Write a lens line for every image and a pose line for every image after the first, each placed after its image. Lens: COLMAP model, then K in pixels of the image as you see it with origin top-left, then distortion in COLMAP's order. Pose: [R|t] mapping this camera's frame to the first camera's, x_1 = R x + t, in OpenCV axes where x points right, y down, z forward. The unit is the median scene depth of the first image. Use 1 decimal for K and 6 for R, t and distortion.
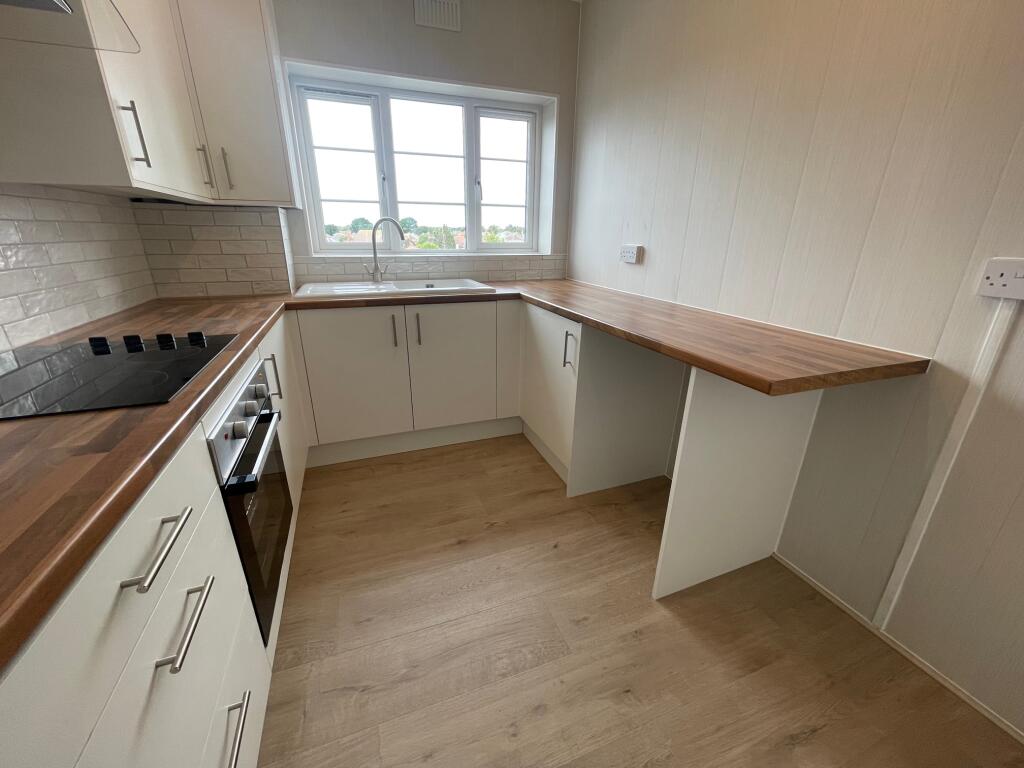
lens RADIAL K [[413.8, 0, 510.7], [0, 413.8, 382.4], [0, 0, 1]] dist [0.003568, -0.000294]
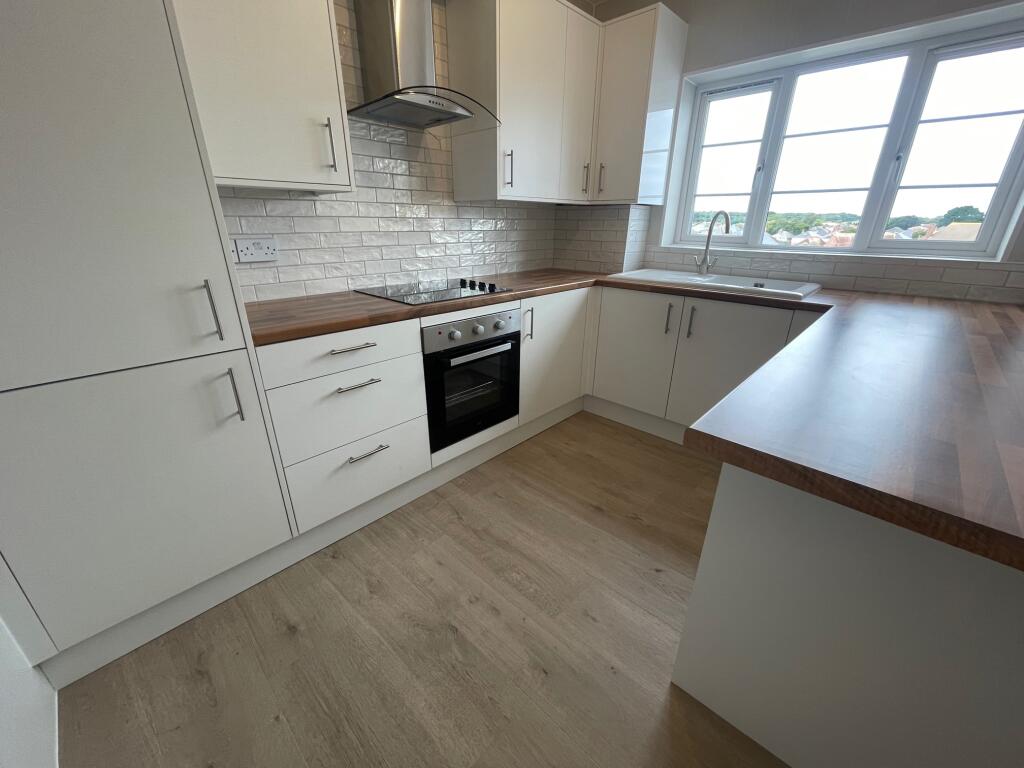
lens RADIAL K [[413.8, 0, 512.2], [0, 413.8, 382.3], [0, 0, 1]] dist [0.003568, -0.000294]
pose [[0.444426, 0.320899, -0.836367, 0.533319], [-0.309348, 0.931179, 0.192896, -0.060420], [0.840708, 0.173000, 0.513110, 0.168615]]
